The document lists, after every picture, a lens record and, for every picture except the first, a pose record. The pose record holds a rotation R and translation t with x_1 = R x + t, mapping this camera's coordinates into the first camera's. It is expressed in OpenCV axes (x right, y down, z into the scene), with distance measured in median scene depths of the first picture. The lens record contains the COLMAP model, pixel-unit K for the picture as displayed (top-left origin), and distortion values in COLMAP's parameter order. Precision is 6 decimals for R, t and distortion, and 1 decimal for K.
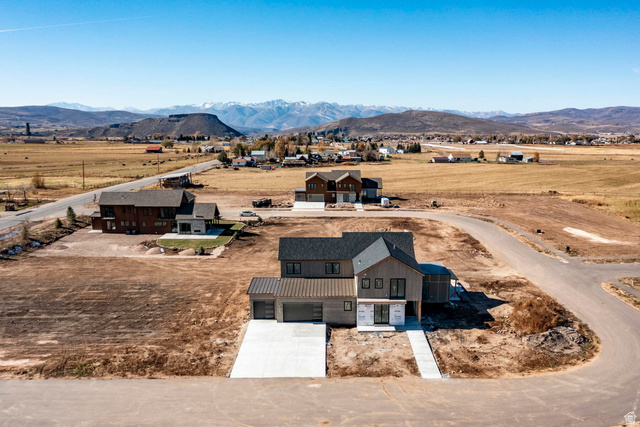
lens RADIAL K [[523.8, 0, 339.4], [0, 523.8, 250.5], [0, 0, 1]] dist [-0.009722, 0.001873]
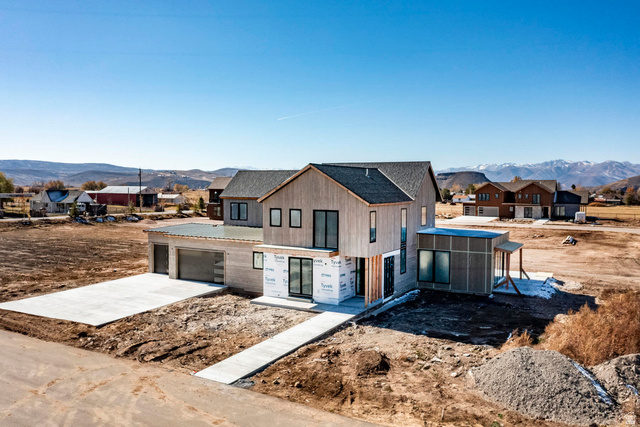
lens RADIAL K [[523.8, 0, 314.9], [0, 523.8, 213.1], [0, 0, 1]] dist [-0.009722, 0.001873]
pose [[0.855221, 0.030973, -0.517337, 0.369416], [-0.124278, 0.981344, -0.146694, 0.132247], [0.503142, 0.189749, 0.843115, 0.535046]]
